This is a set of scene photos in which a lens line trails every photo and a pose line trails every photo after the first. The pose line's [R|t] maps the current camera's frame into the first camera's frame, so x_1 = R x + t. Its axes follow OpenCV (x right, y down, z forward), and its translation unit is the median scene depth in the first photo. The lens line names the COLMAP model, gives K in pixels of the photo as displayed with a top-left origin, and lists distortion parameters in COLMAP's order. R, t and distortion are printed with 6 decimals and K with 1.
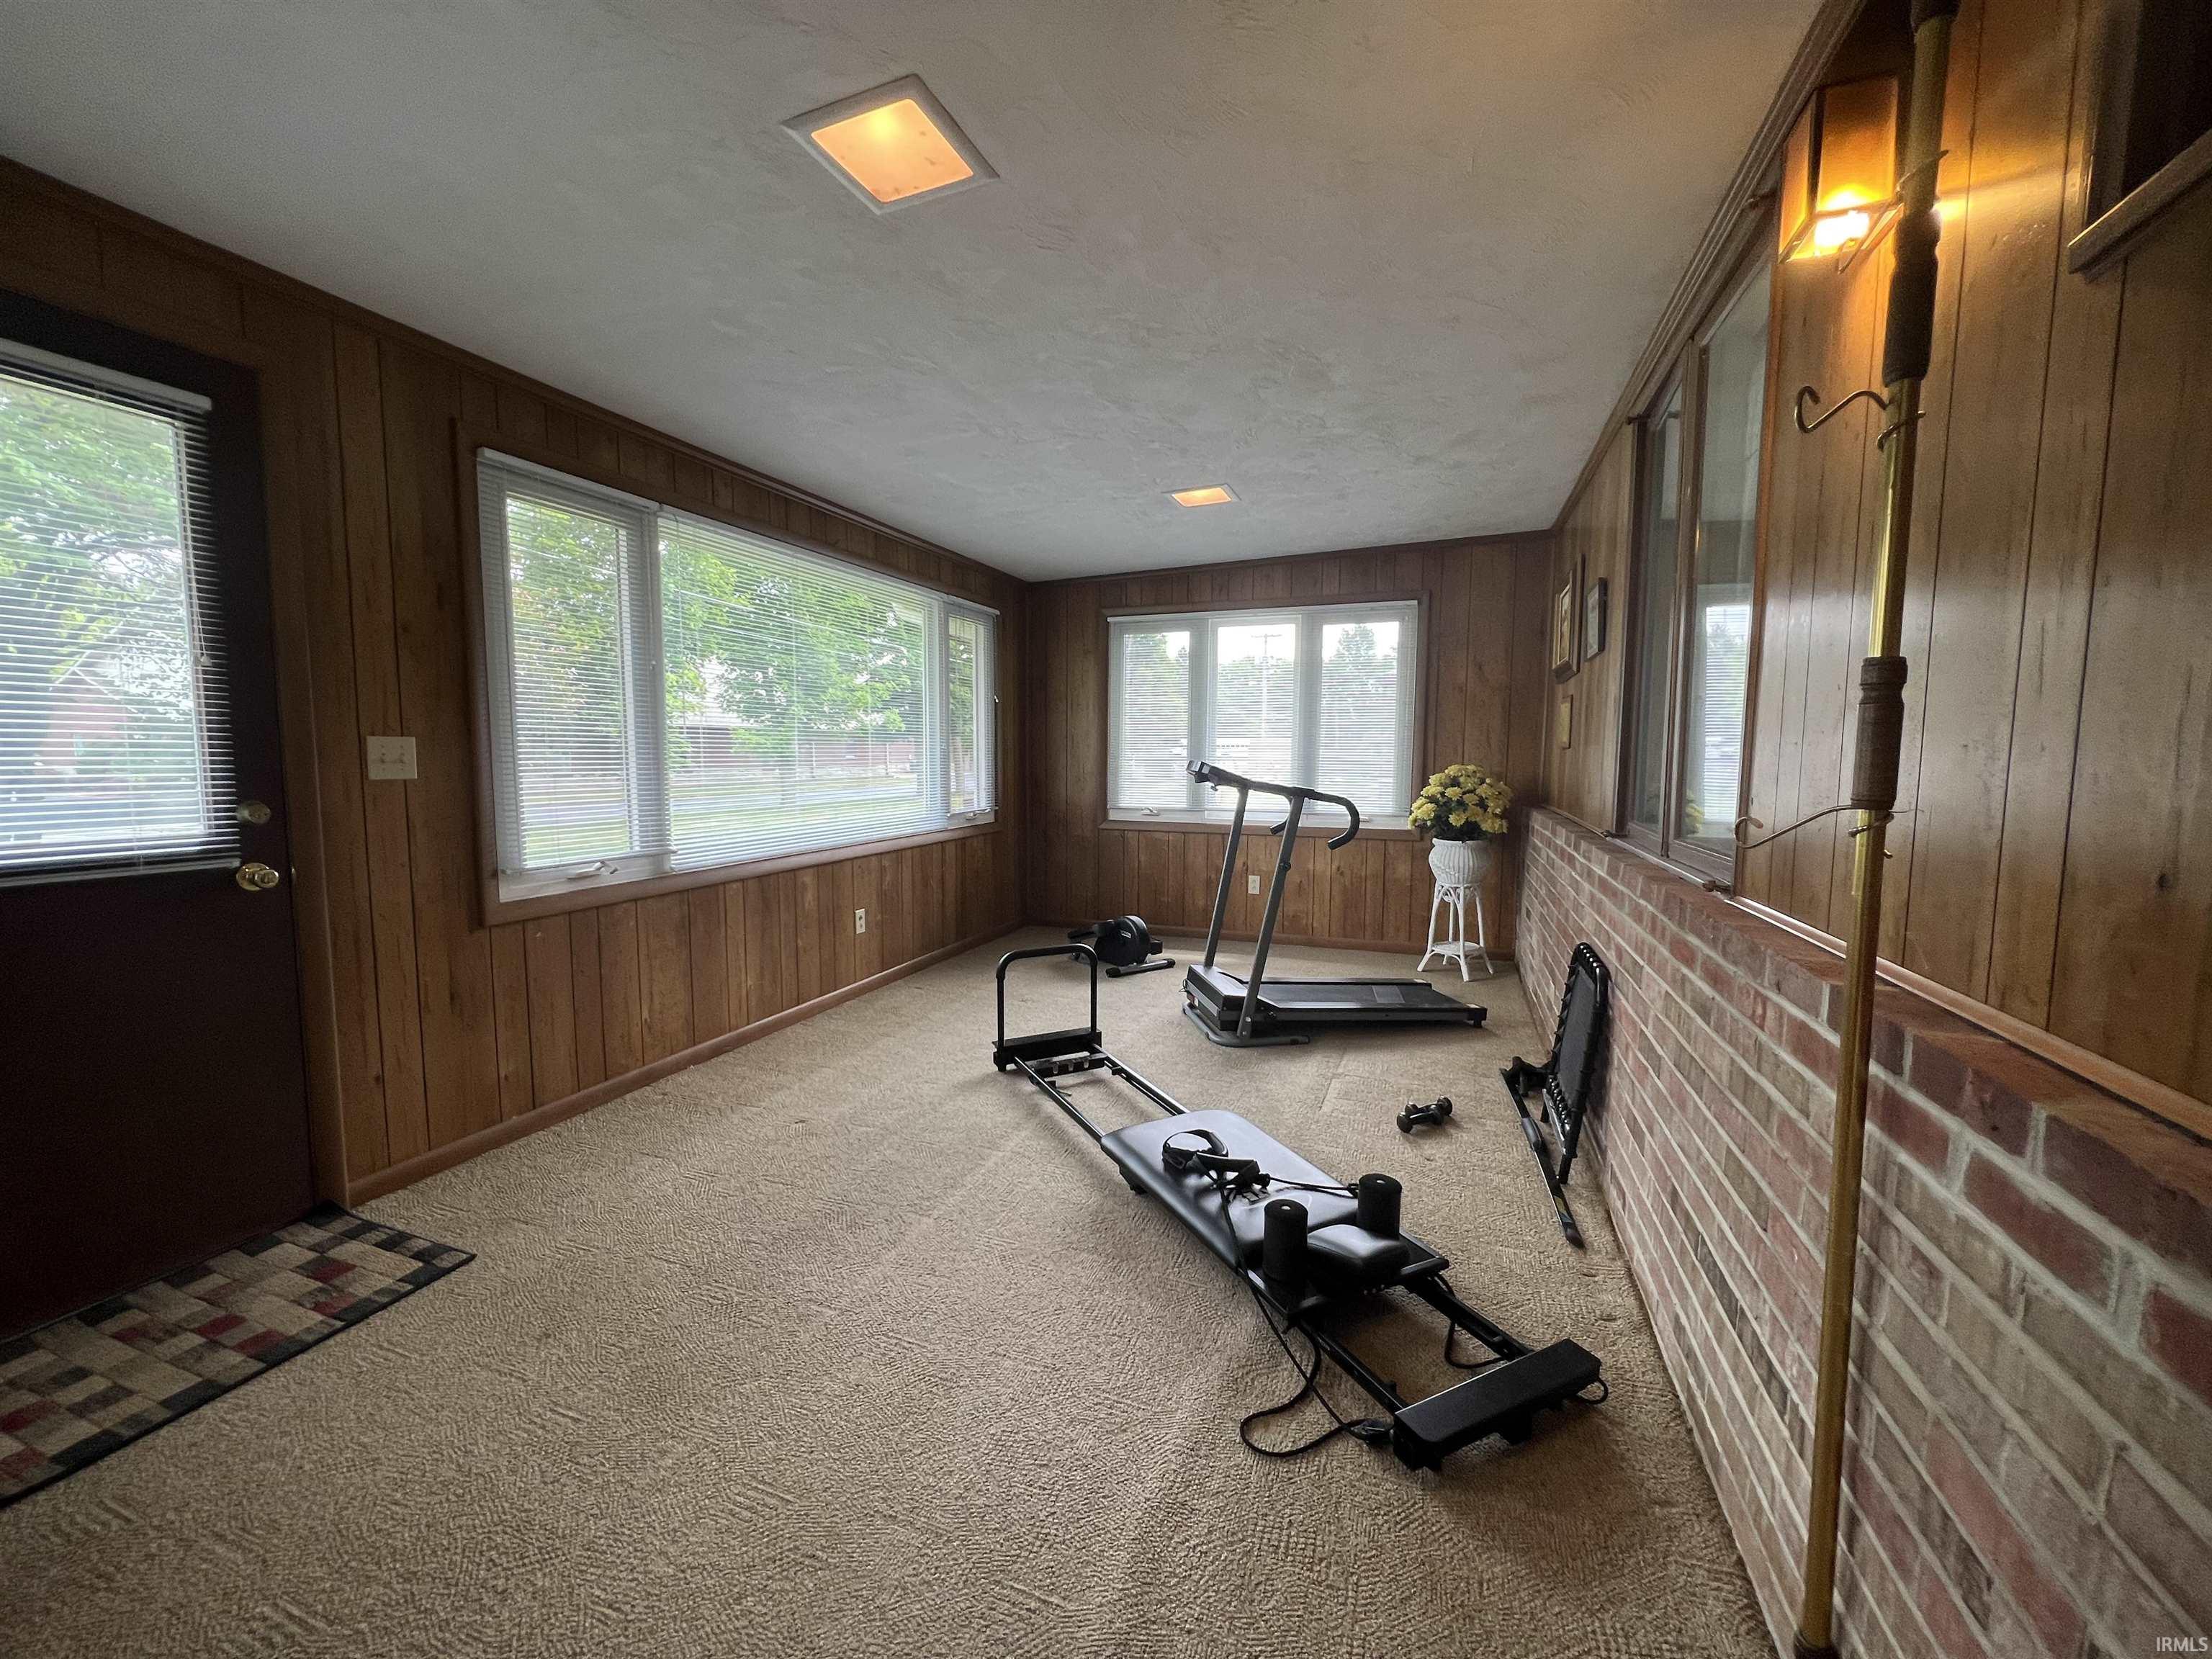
lens RADIAL K [[883.6, 0, 1099.5], [0, 883.6, 837.9], [0, 0, 1]] dist [-0.004485, -0.000003]
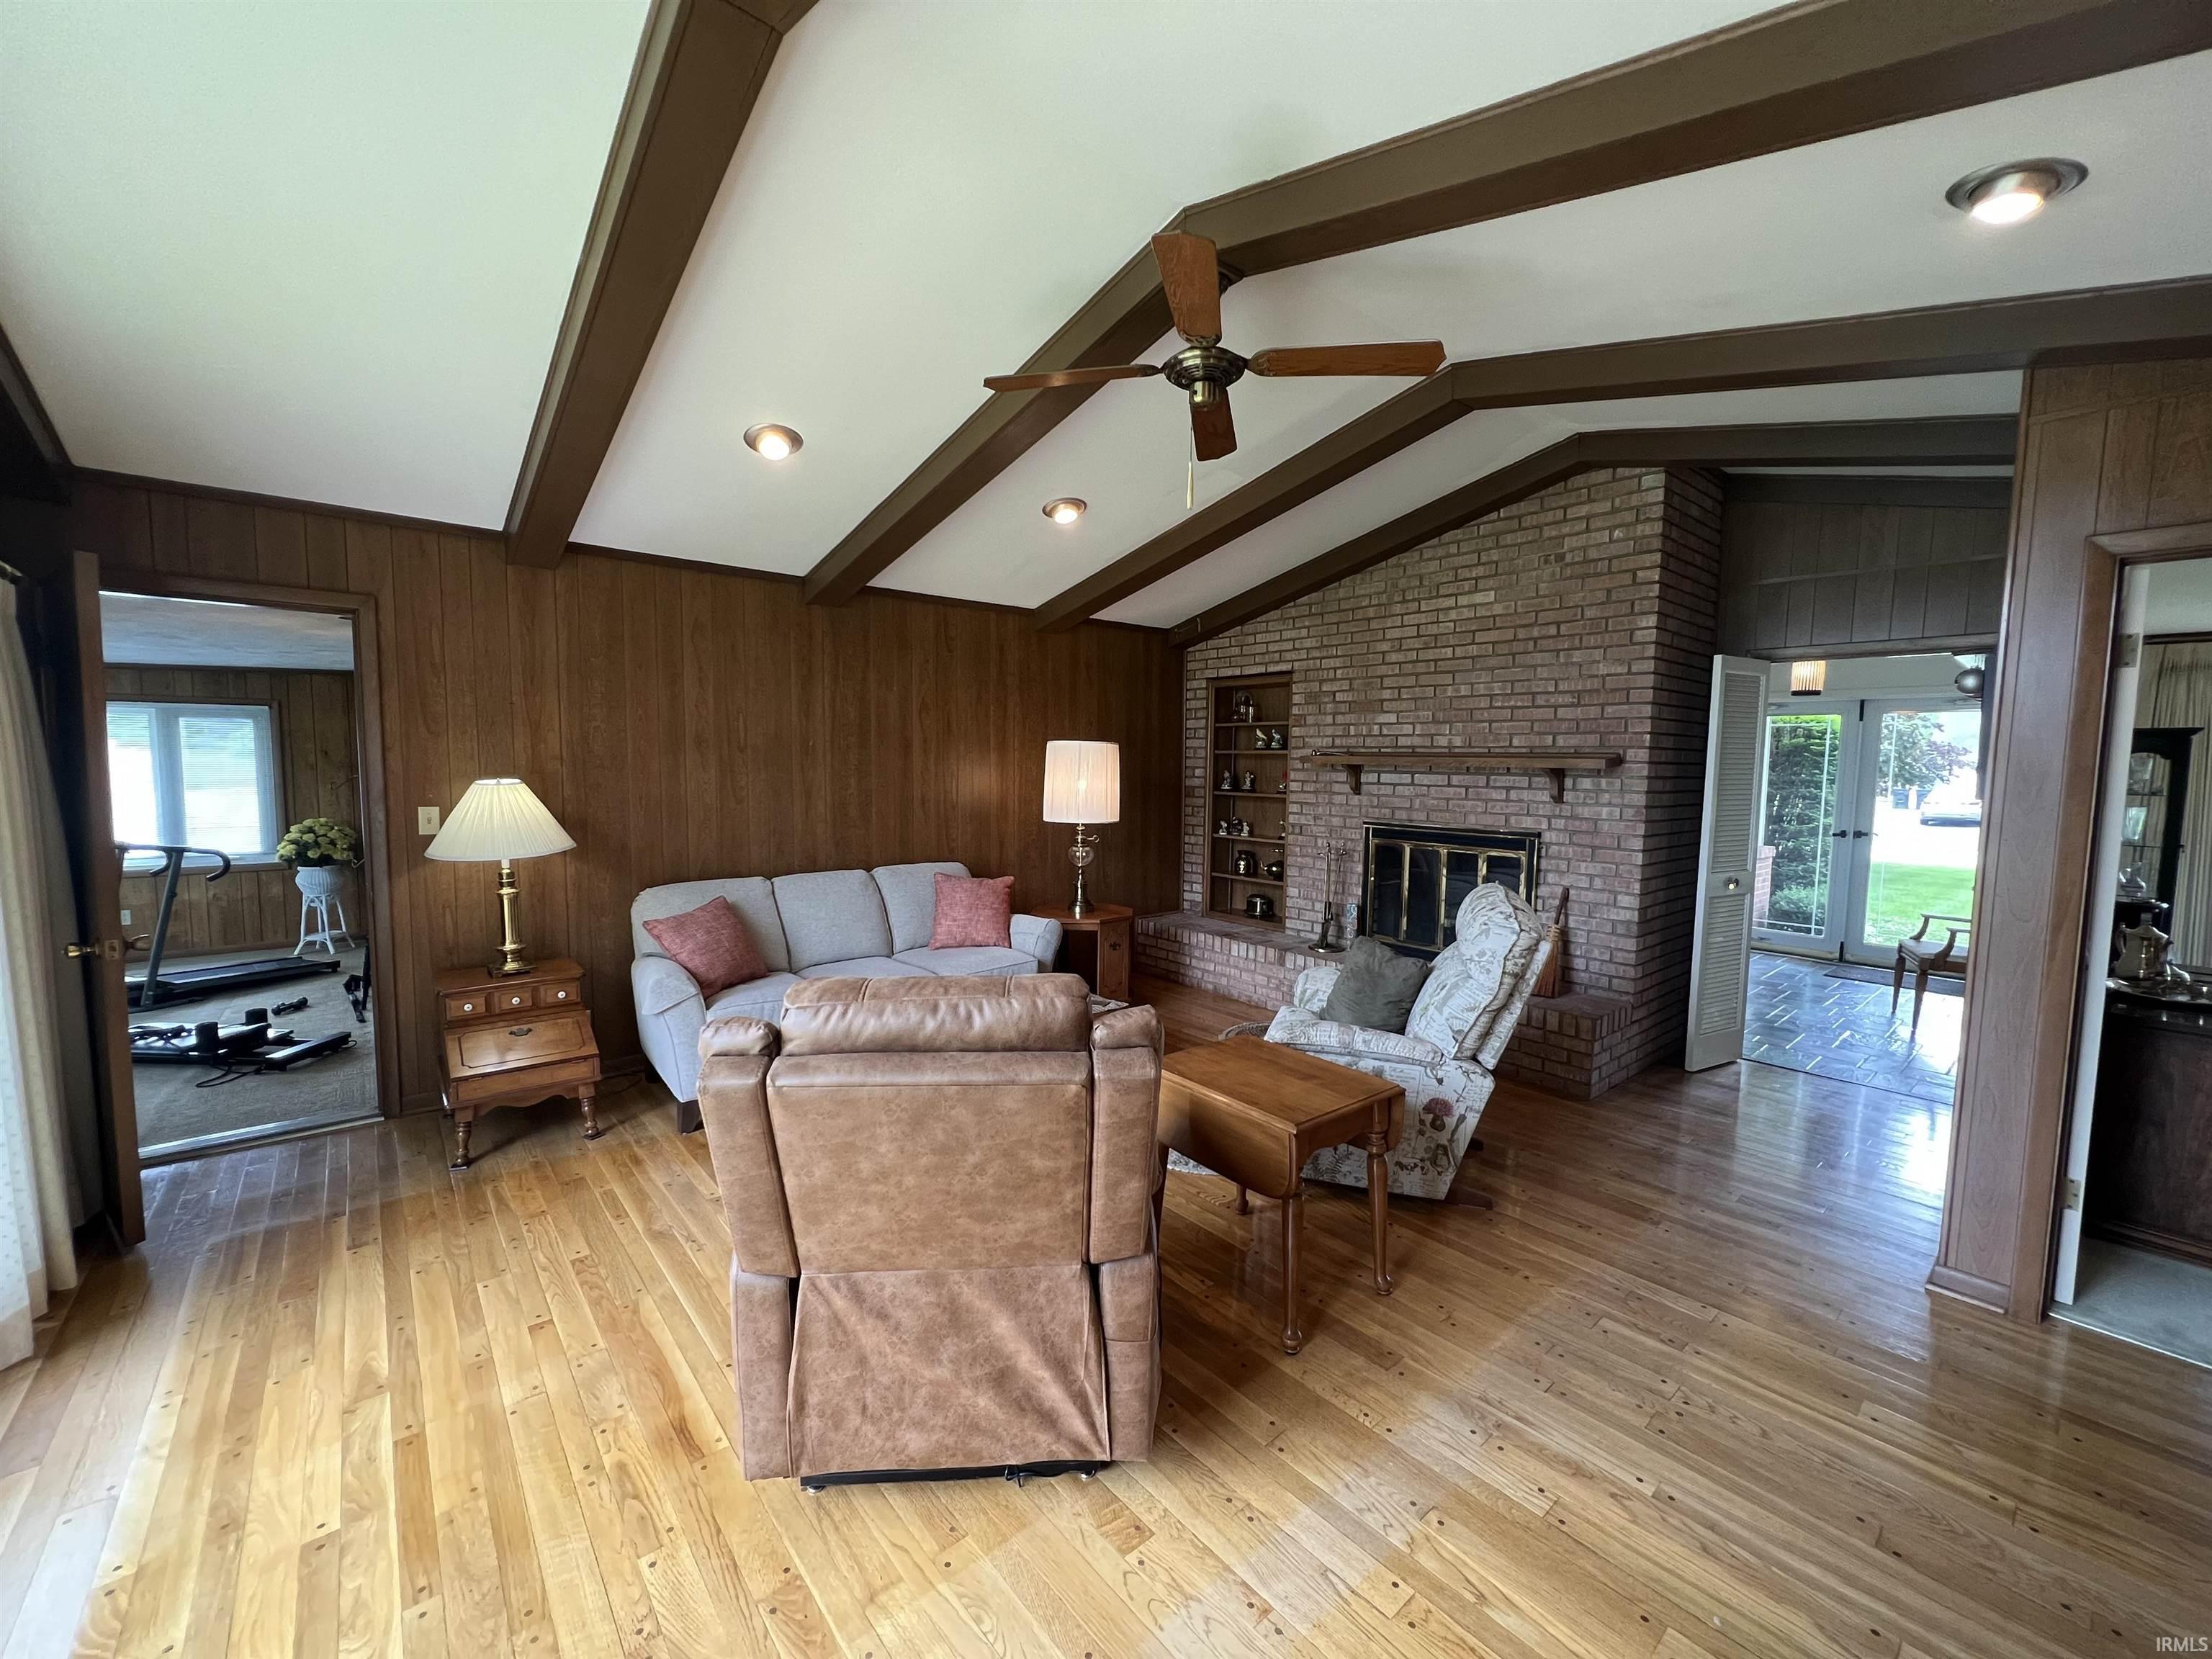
lens RADIAL K [[883.6, 0, 1106.0], [0, 883.6, 835.4], [0, 0, 1]] dist [-0.004485, -0.000003]
pose [[0.482055, -0.069041, 0.873416, -0.281347], [0.075332, 0.996465, 0.037191, -0.005223], [-0.872896, 0.047869, 0.485552, -0.986545]]
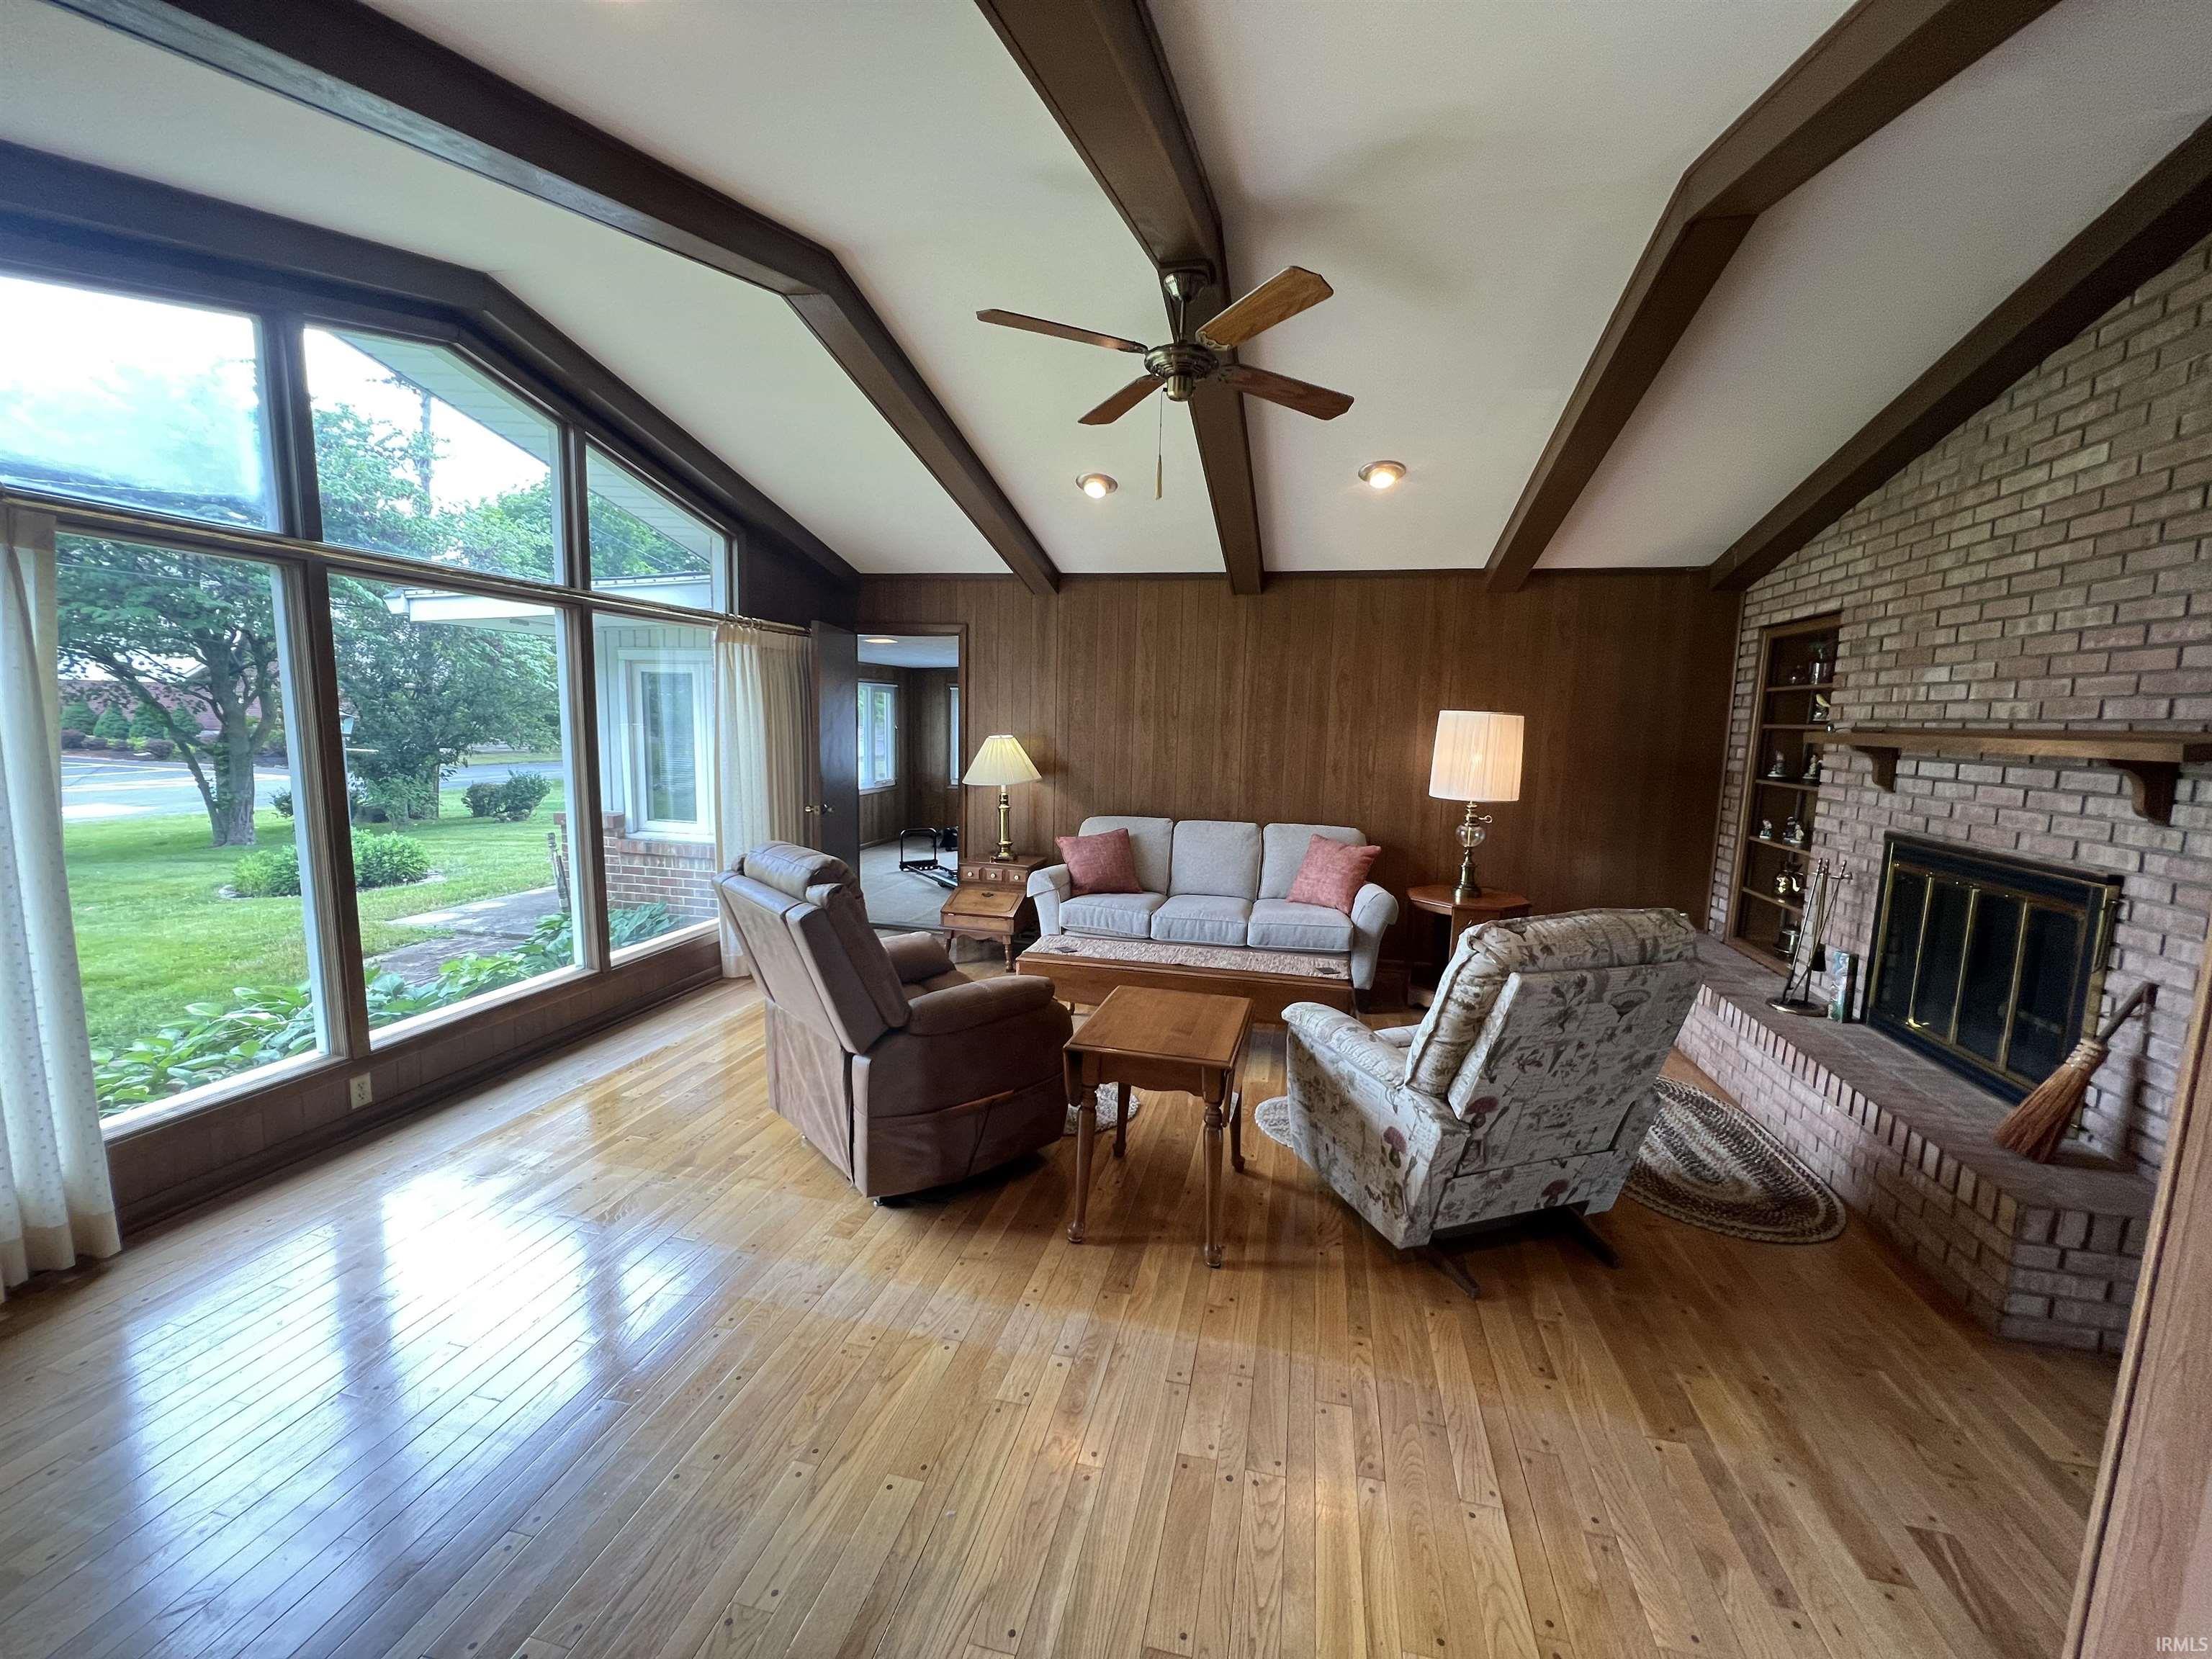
lens RADIAL K [[883.6, 0, 1113.5], [0, 883.6, 838.8], [0, 0, 1]] dist [-0.004485, -0.000003]
pose [[0.989963, 0.006376, 0.141186, 0.115359], [-0.012078, 0.999144, 0.039561, 0.026972], [-0.140812, -0.040869, 0.989192, -1.370964]]
